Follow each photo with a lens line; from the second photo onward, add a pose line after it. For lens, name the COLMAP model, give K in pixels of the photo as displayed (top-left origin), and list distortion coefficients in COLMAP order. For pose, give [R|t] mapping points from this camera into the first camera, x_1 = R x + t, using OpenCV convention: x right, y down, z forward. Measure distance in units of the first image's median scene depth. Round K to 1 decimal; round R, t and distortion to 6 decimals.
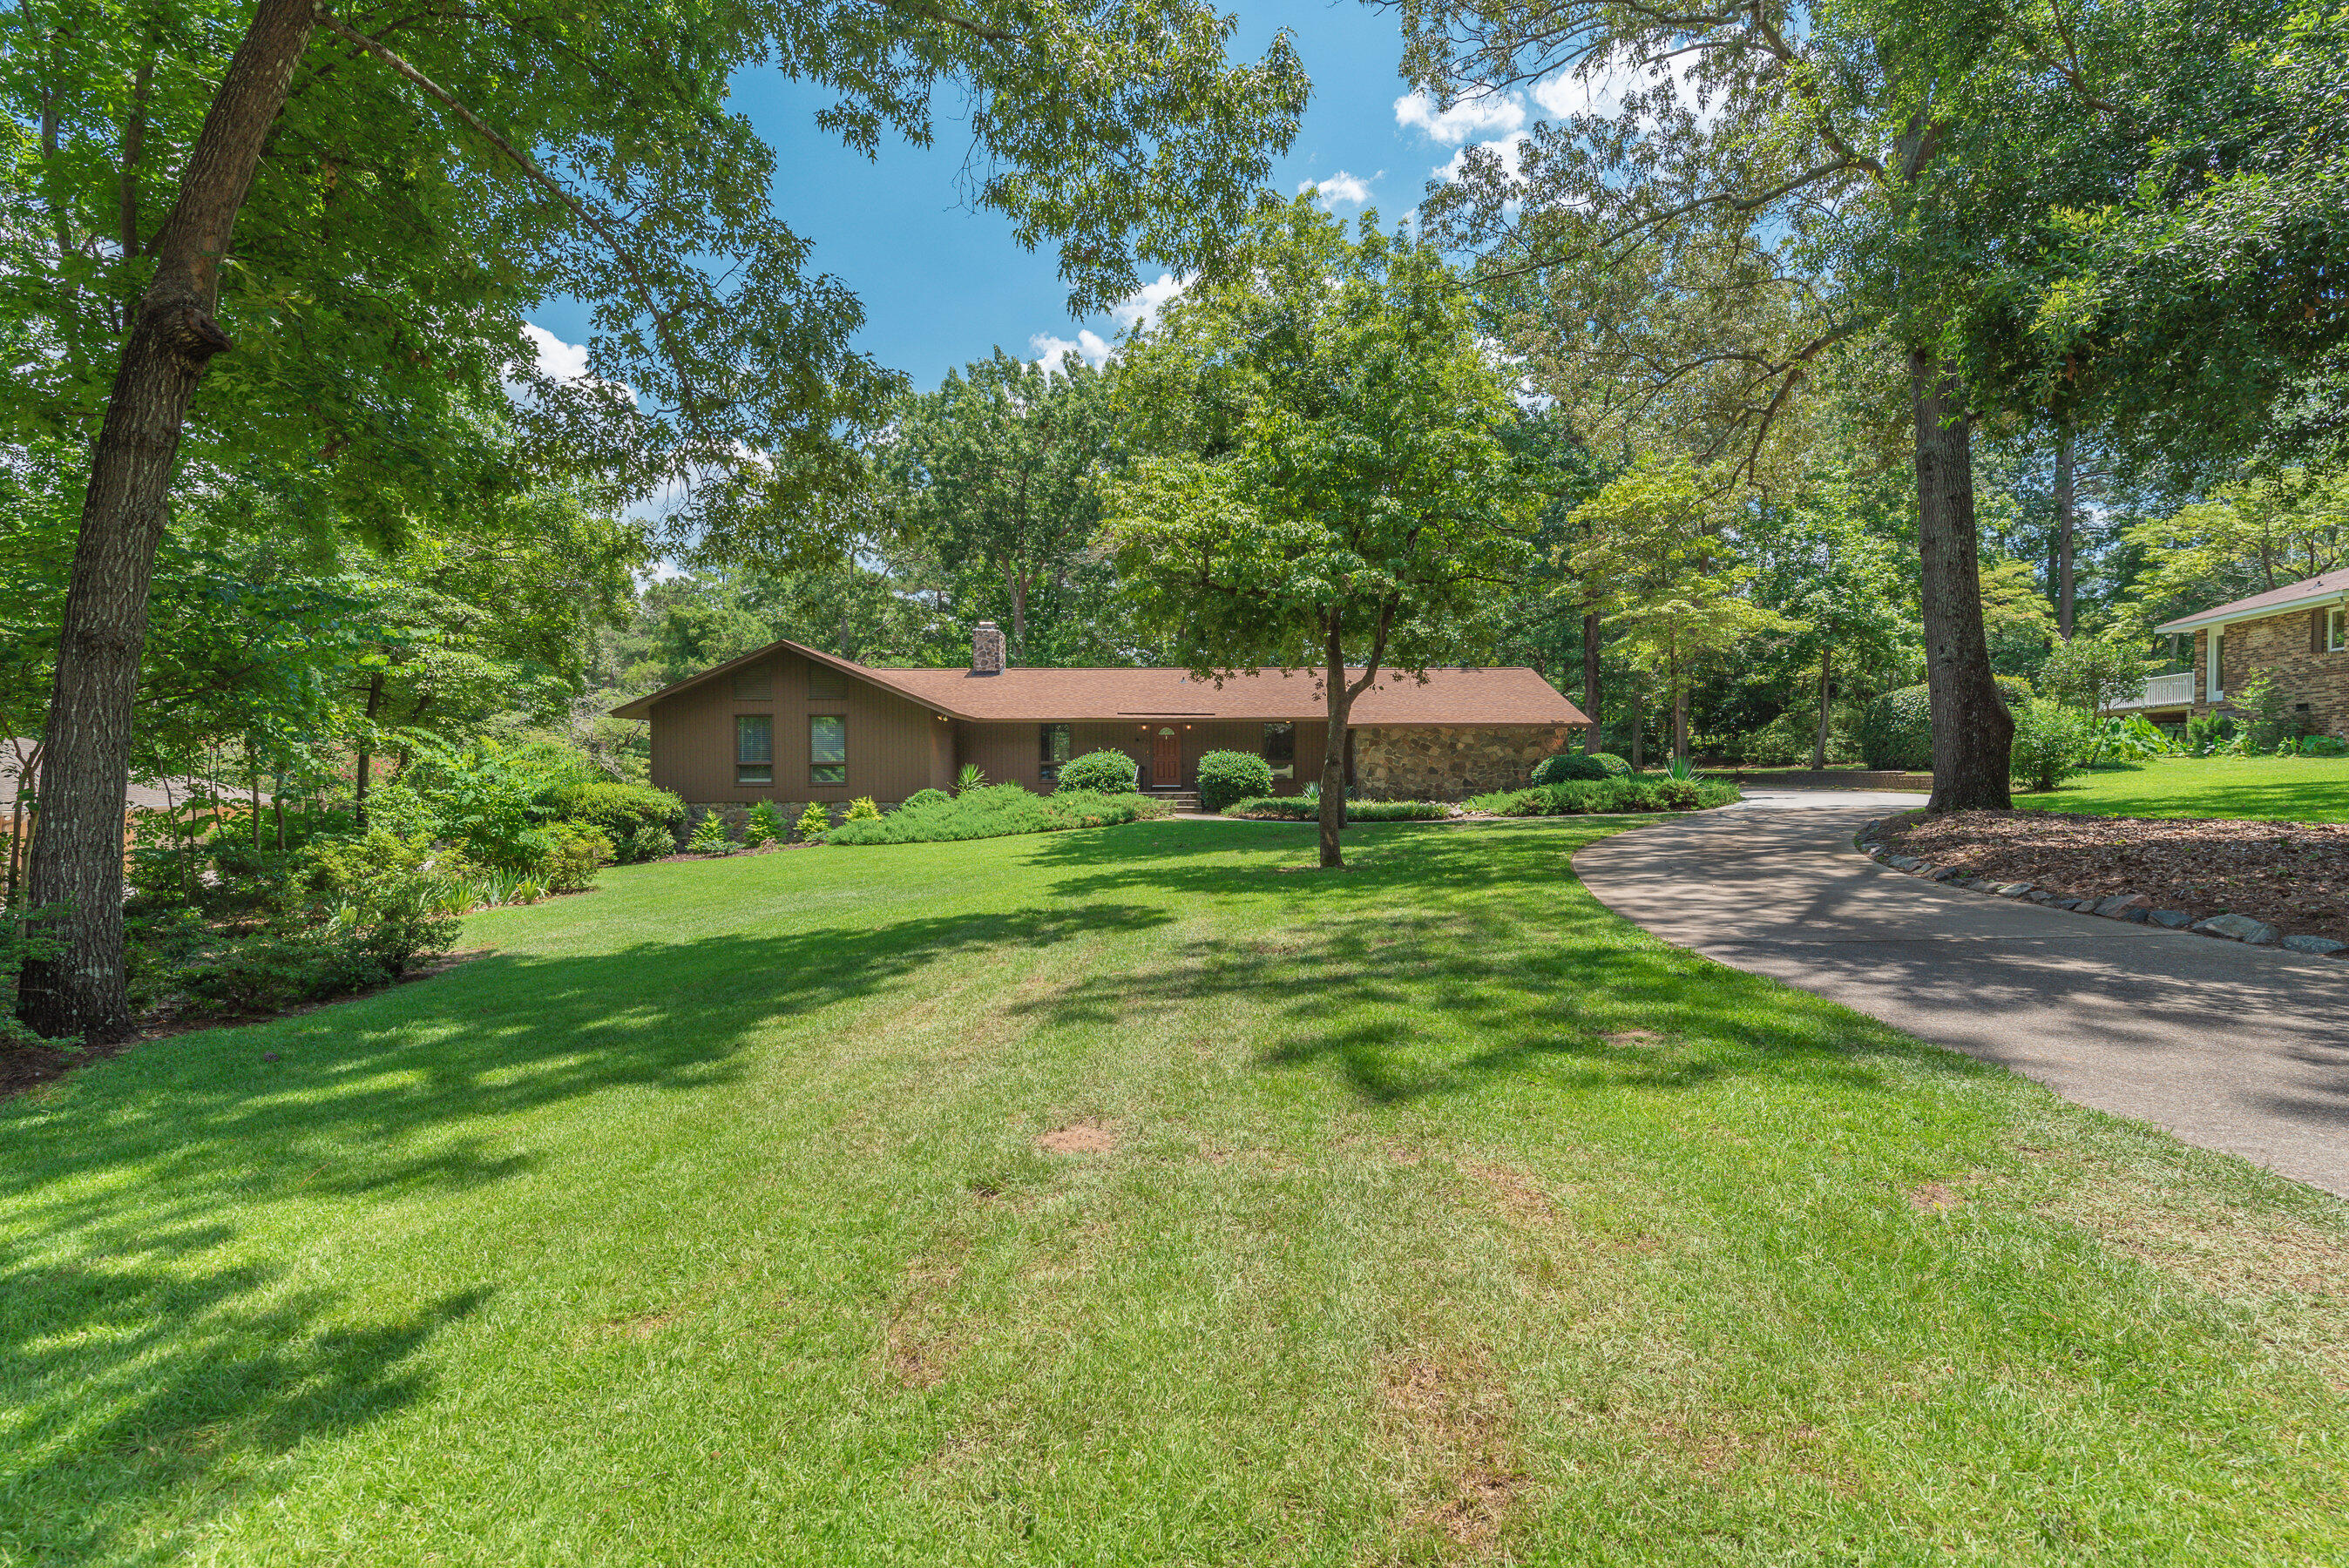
lens RADIAL K [[1024.1, 0, 1171.1], [0, 1024.1, 782.5], [0, 0, 1]] dist [0.001740, -0.000956]
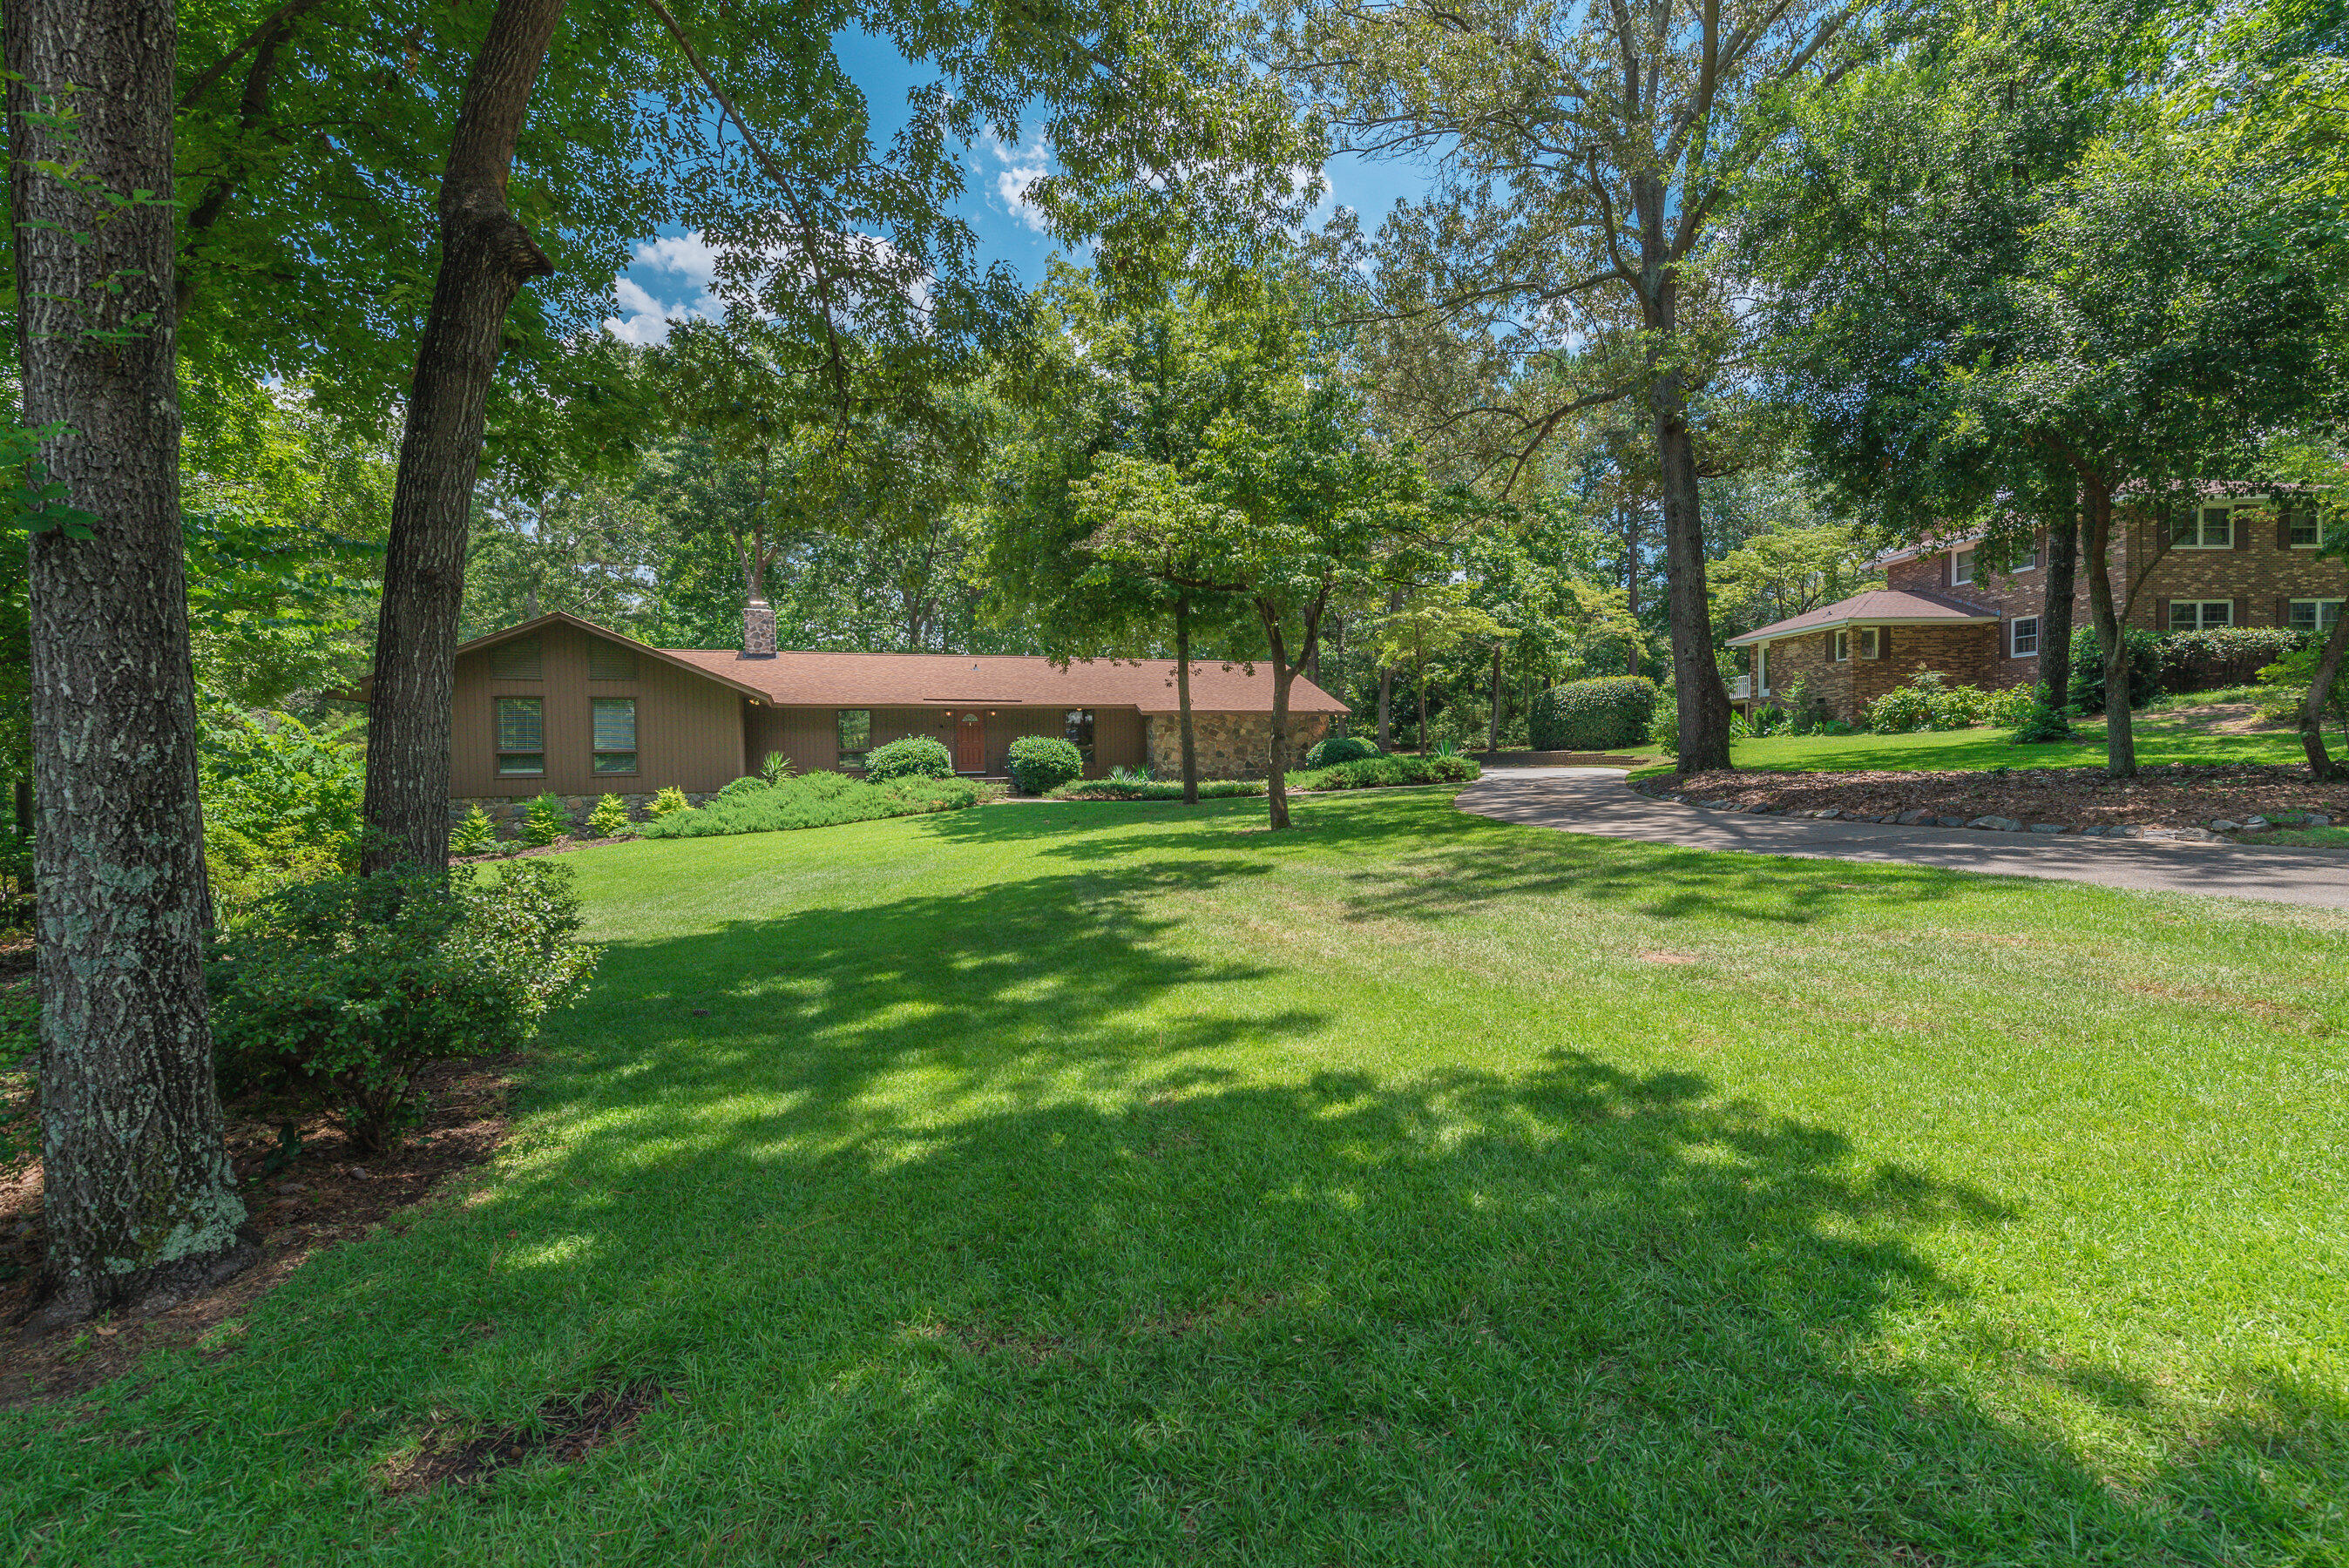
lens RADIAL K [[1024.1, 0, 1172.5], [0, 1024.1, 779.6], [0, 0, 1]] dist [0.001740, -0.000956]
pose [[0.939680, -0.018112, 0.341575, -0.191804], [0.017201, 0.999836, 0.005696, 0.010048], [-0.341622, 0.000523, 0.939837, -0.014053]]
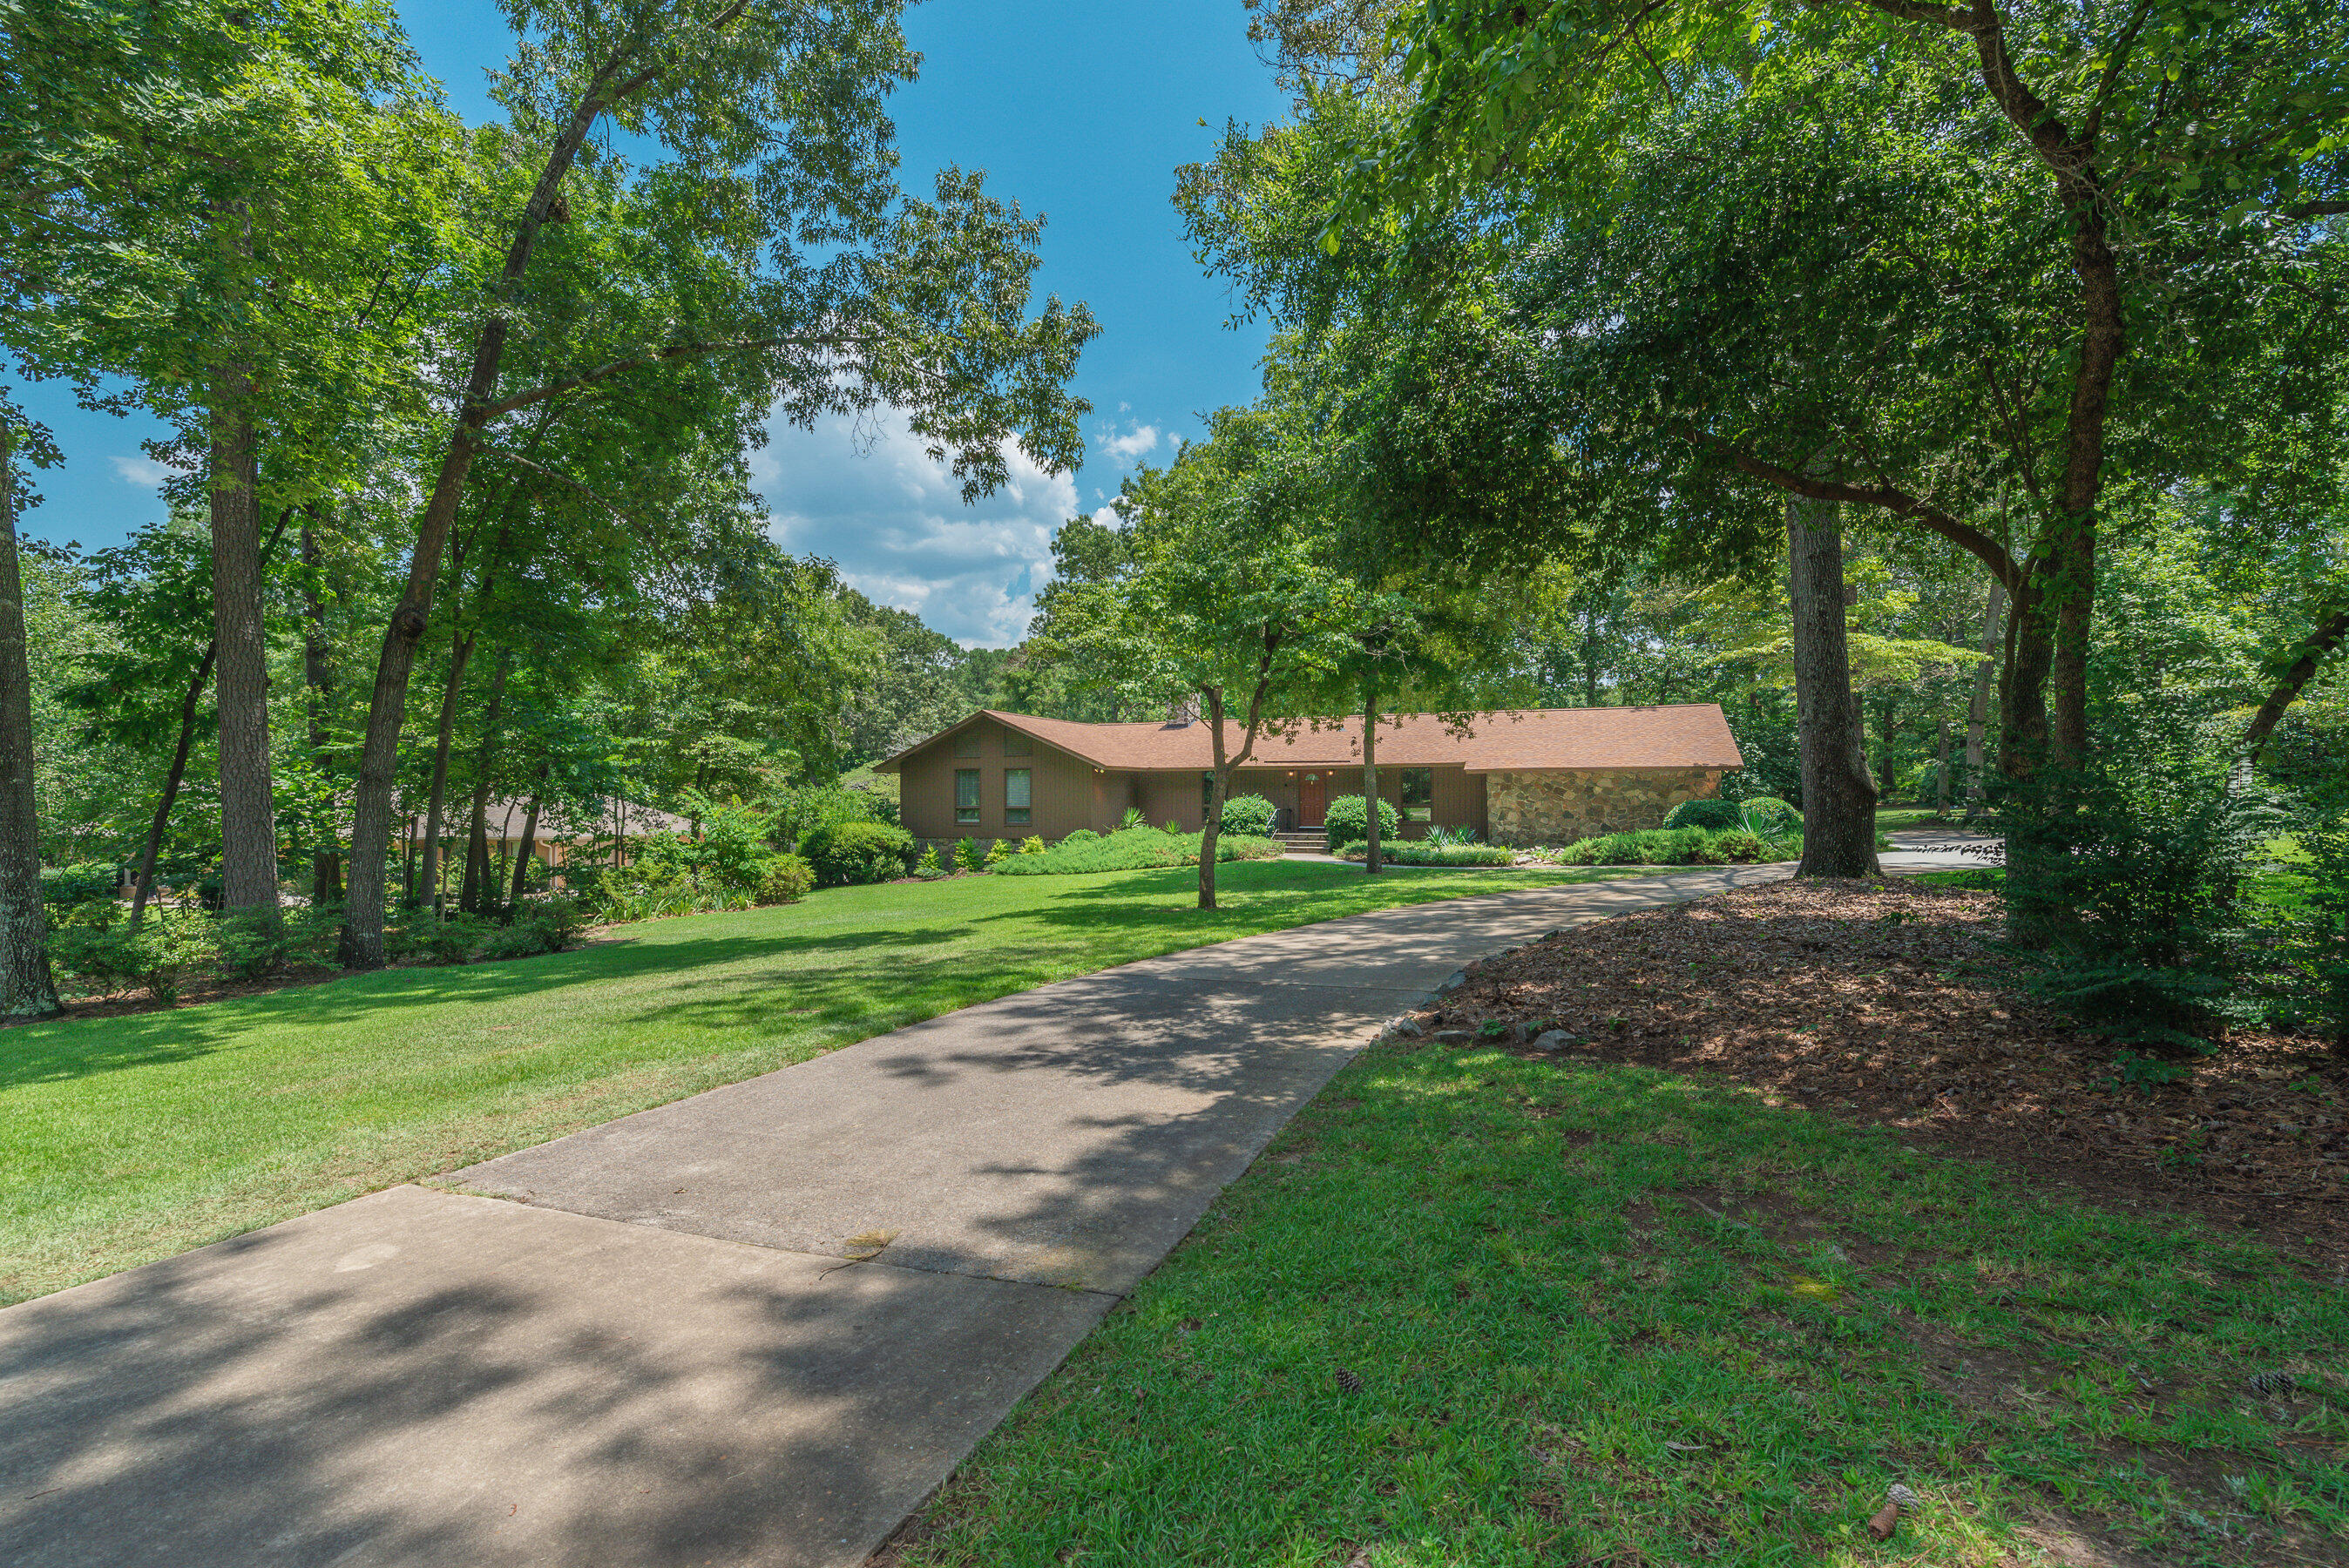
lens RADIAL K [[1024.1, 0, 1164.0], [0, 1024.1, 784.6], [0, 0, 1]] dist [0.001740, -0.000956]
pose [[0.922674, -0.005846, -0.385537, 0.319286], [-0.002946, 0.999749, -0.022210, -0.020458], [0.385570, 0.021628, 0.922425, -0.077231]]
